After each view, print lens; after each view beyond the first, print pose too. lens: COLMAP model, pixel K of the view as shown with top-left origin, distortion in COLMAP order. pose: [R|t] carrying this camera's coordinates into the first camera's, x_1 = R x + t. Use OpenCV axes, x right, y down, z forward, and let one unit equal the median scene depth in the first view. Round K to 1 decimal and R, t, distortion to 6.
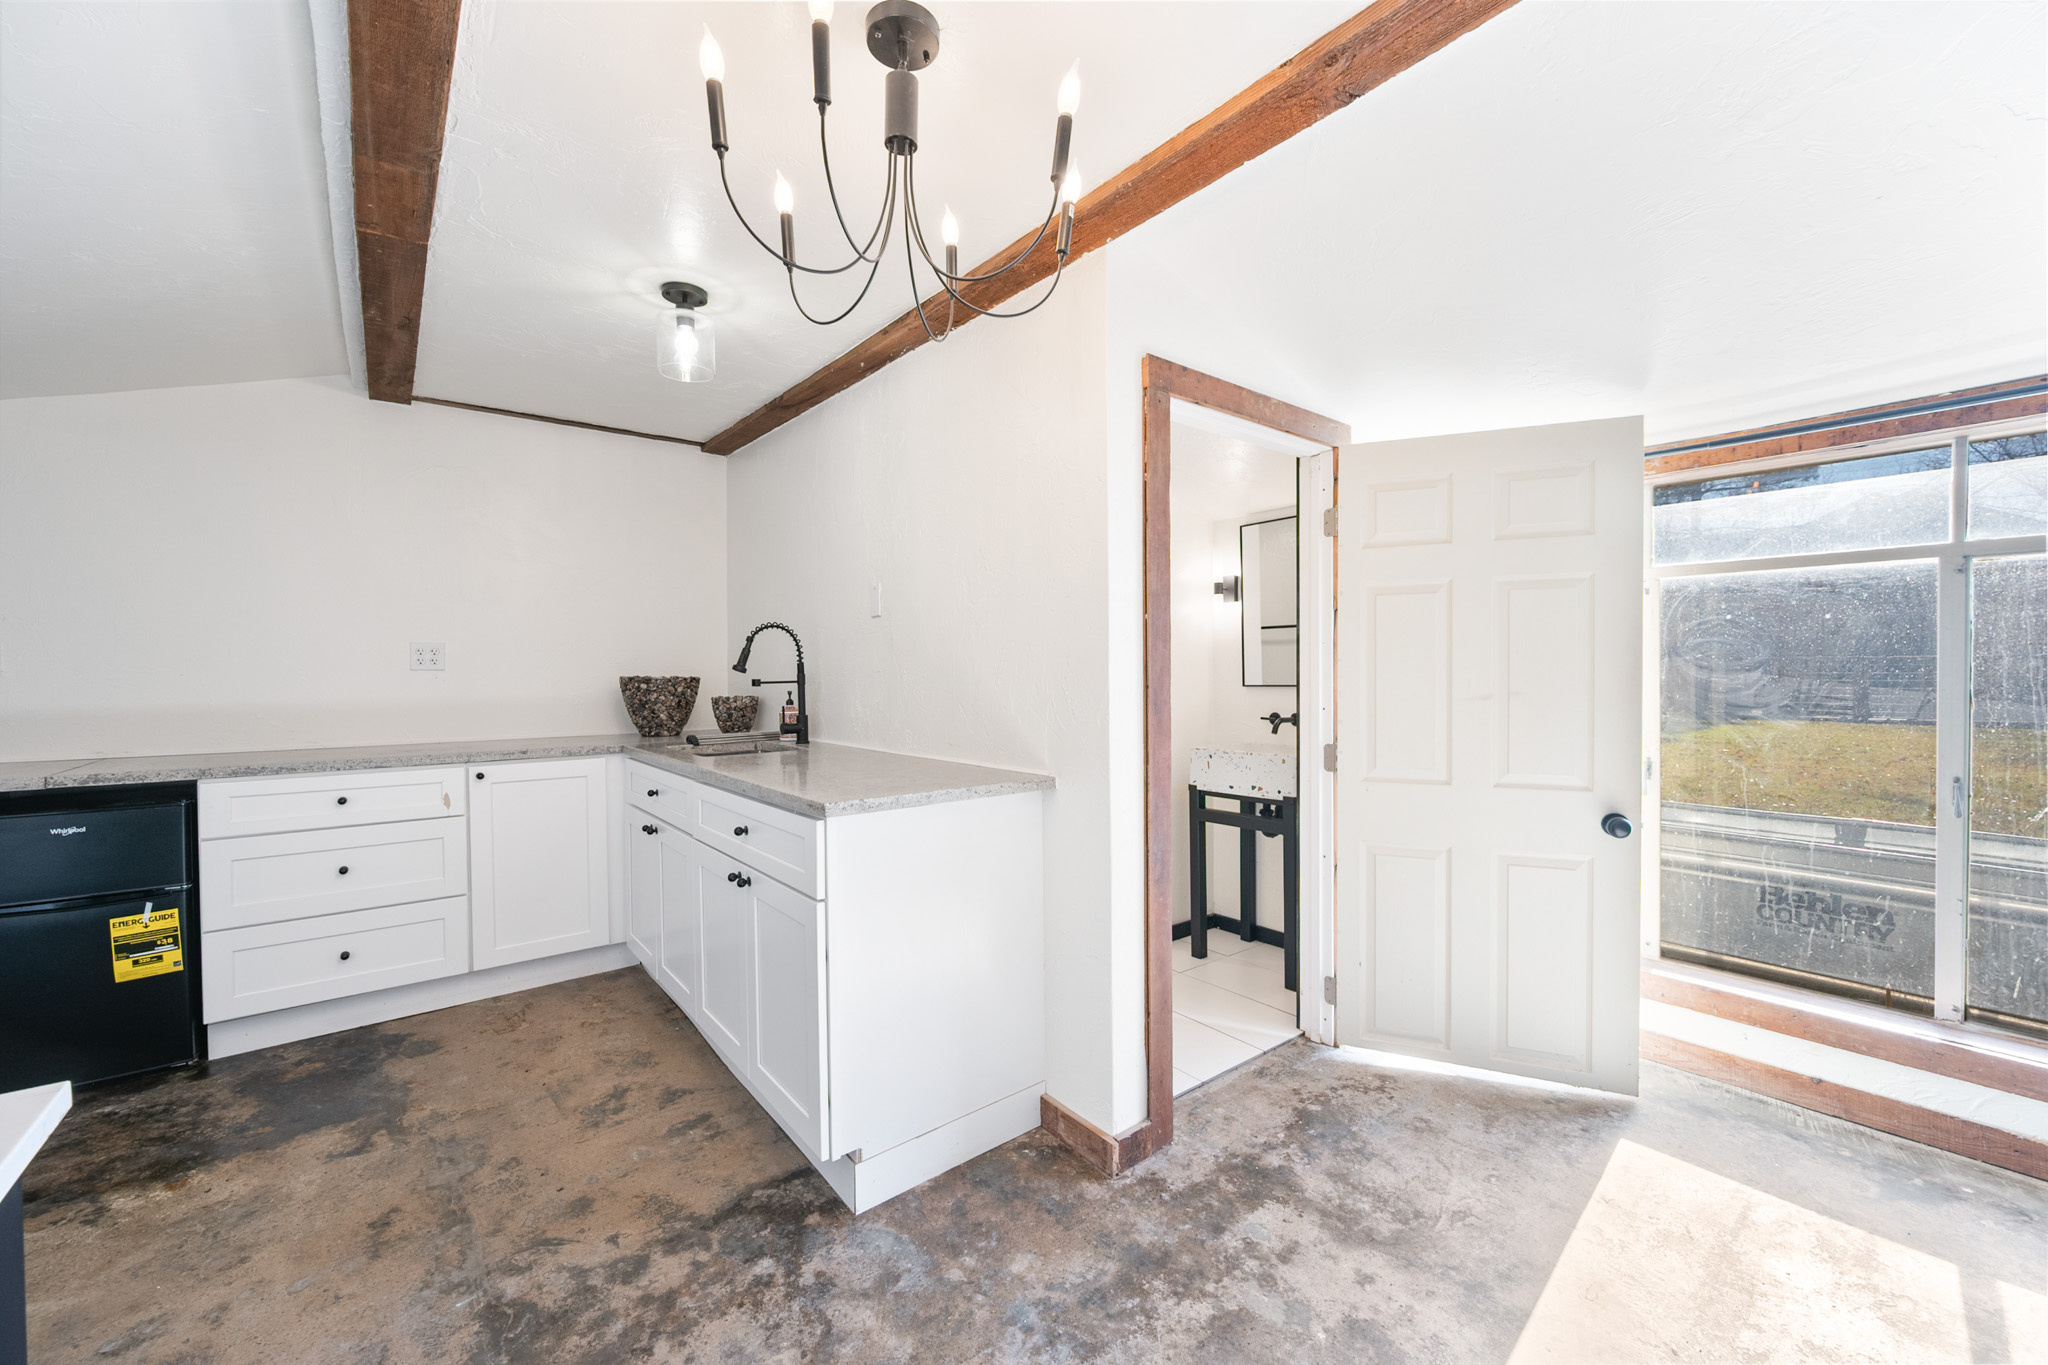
lens RADIAL K [[804.9, 0, 1025.5], [0, 804.9, 684.3], [0, 0, 1]] dist [-0.001942, 0.000357]
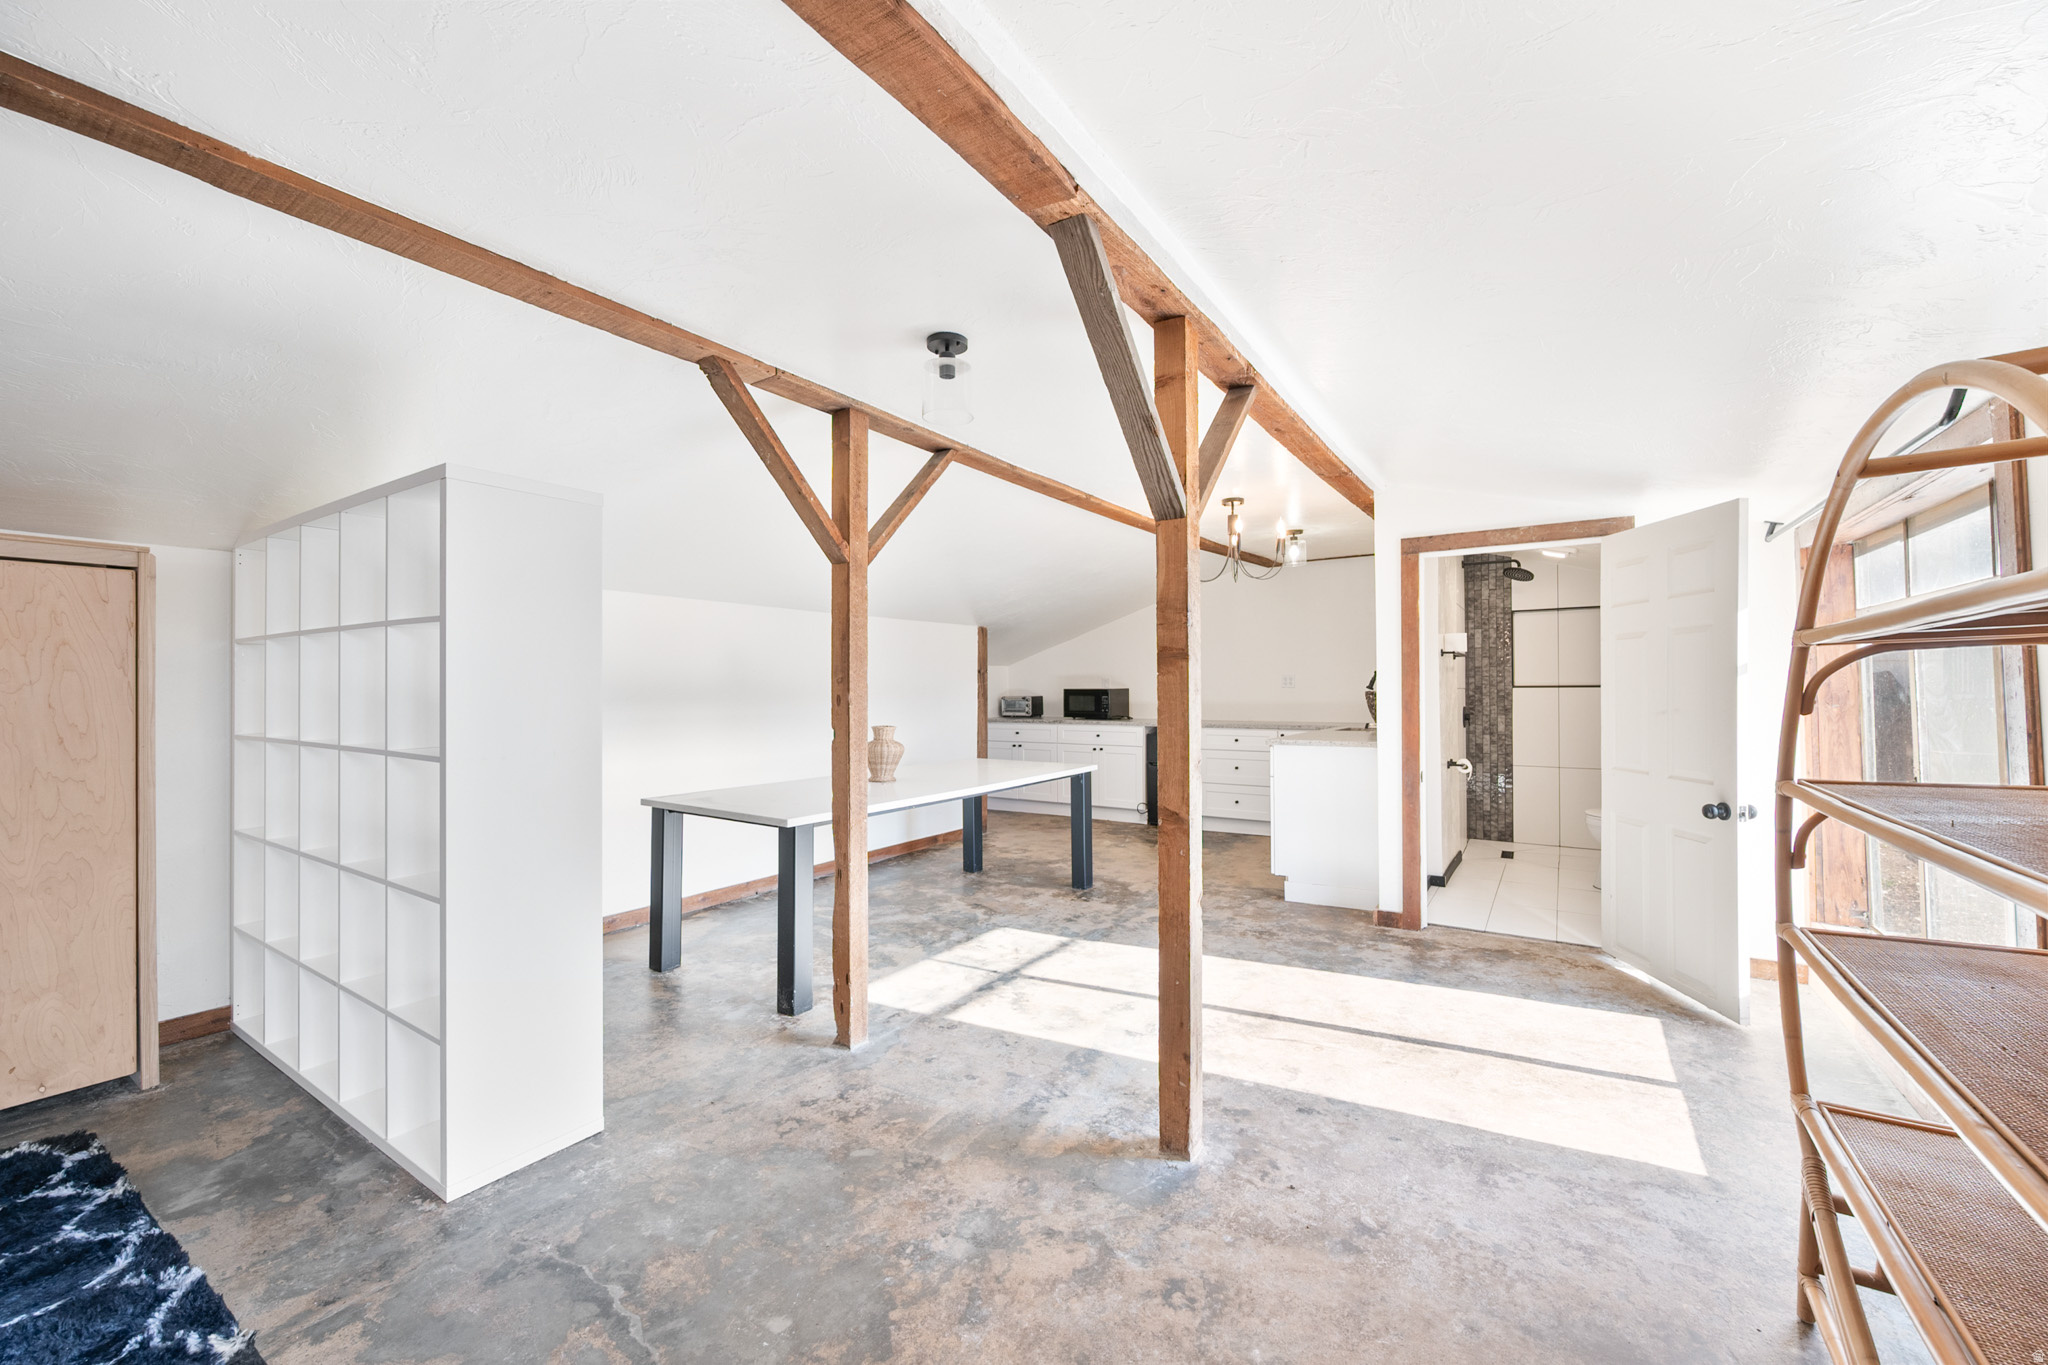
lens RADIAL K [[804.9, 0, 1025.5], [0, 804.9, 684.3], [0, 0, 1]] dist [-0.001942, 0.000357]
pose [[0.307115, -0.000909, -0.951672, 1.514659], [-0.009102, 0.999951, -0.003893, -0.016322], [0.951629, 0.009858, 0.307091, -0.456976]]
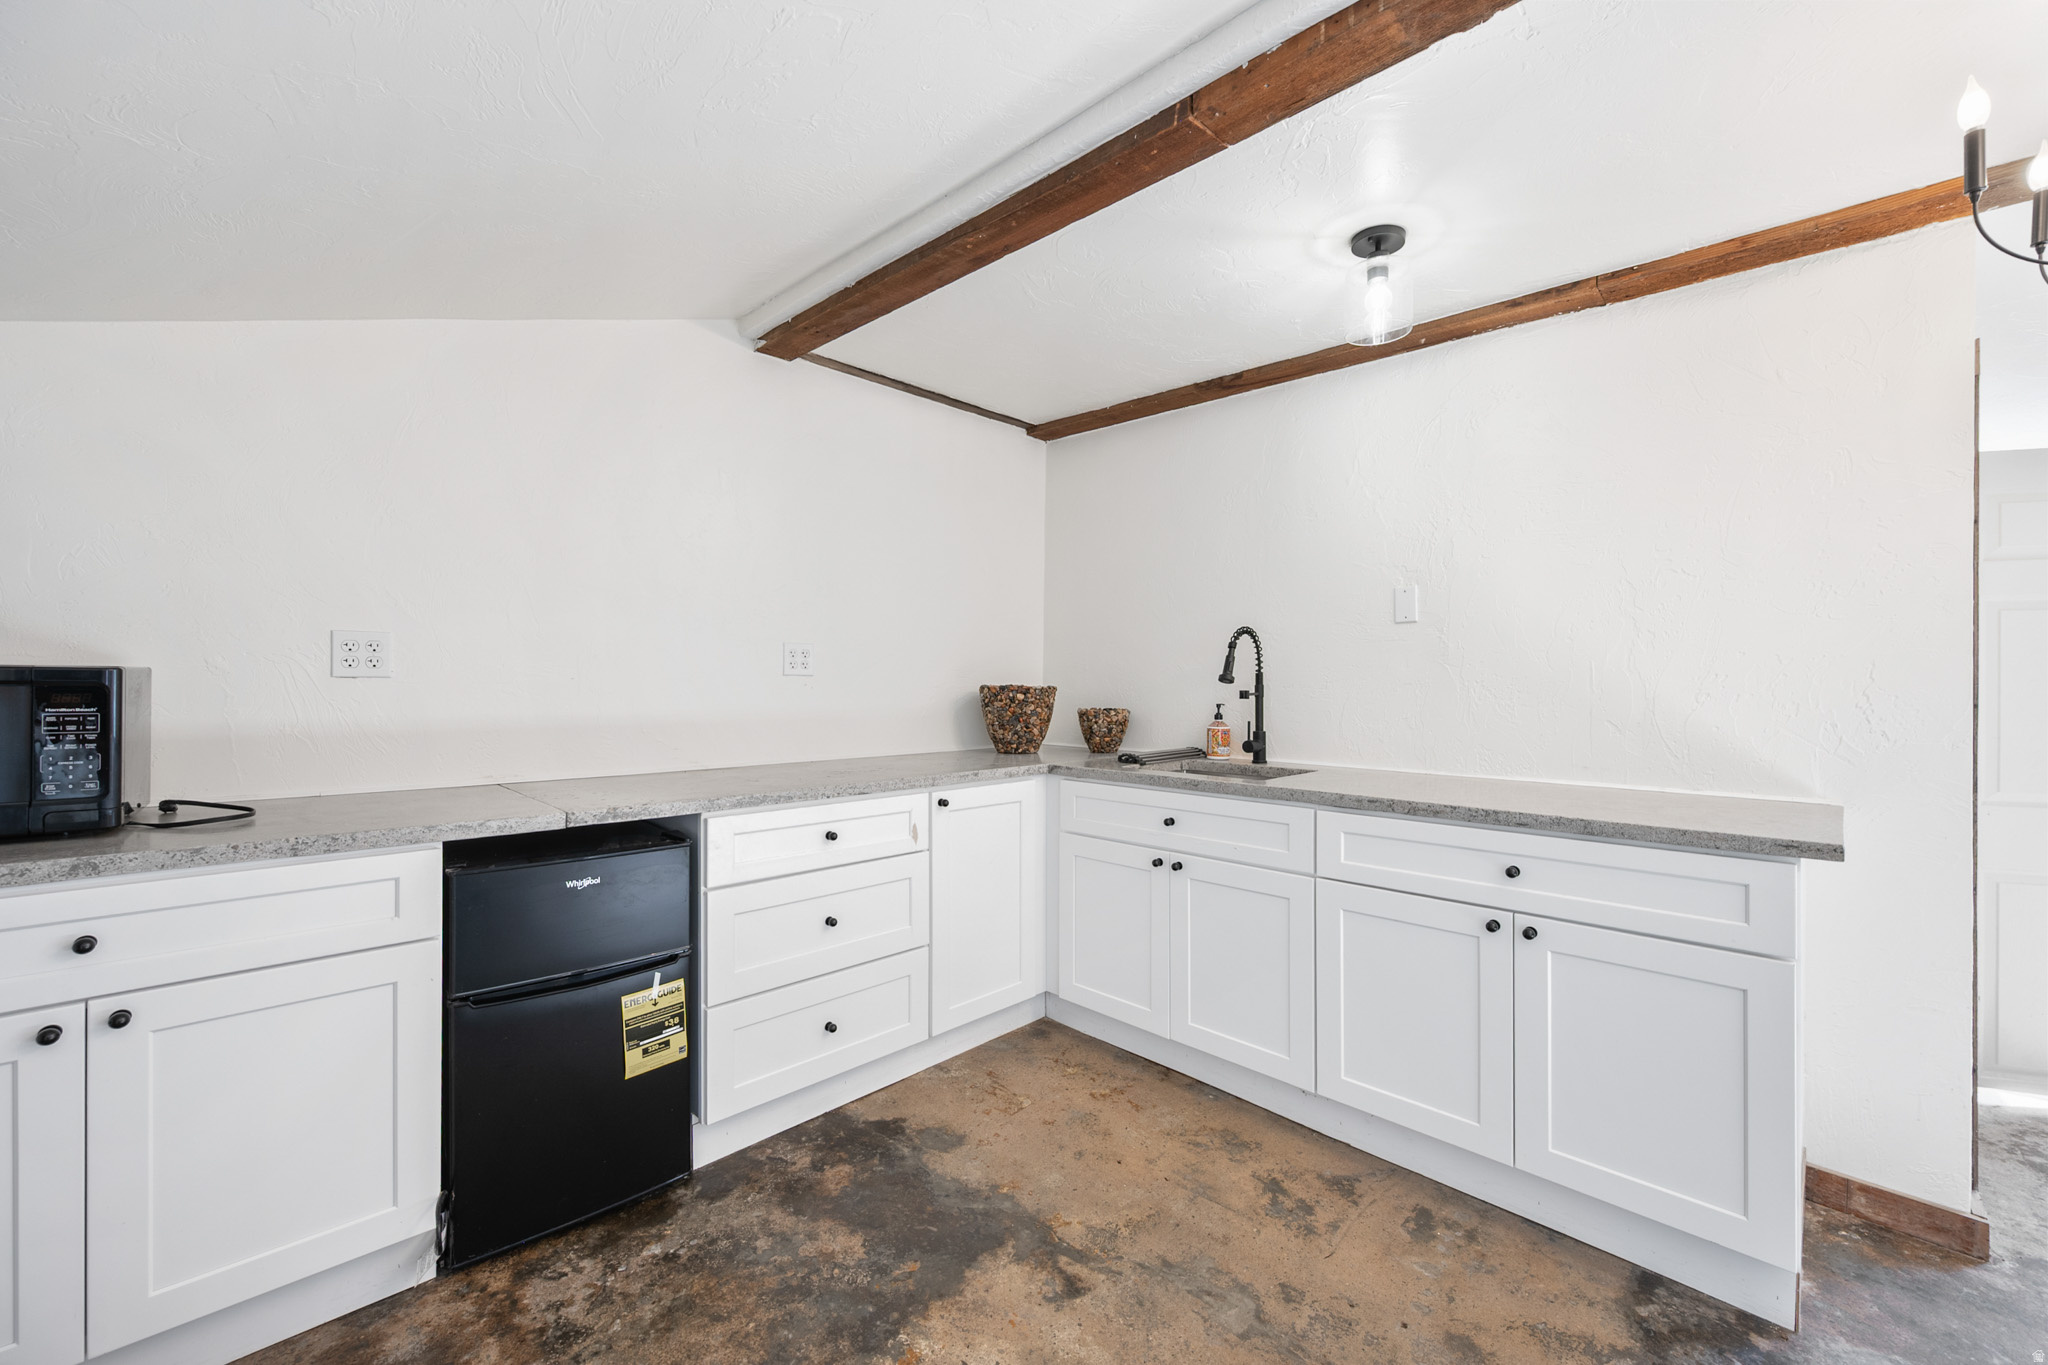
lens RADIAL K [[804.9, 0, 1025.5], [0, 804.9, 684.3], [0, 0, 1]] dist [-0.001942, 0.000357]
pose [[0.993715, 0.009768, 0.111509, -0.838222], [-0.008360, 0.999879, -0.013095, 0.000614], [-0.111624, 0.012081, 0.993677, 0.187785]]
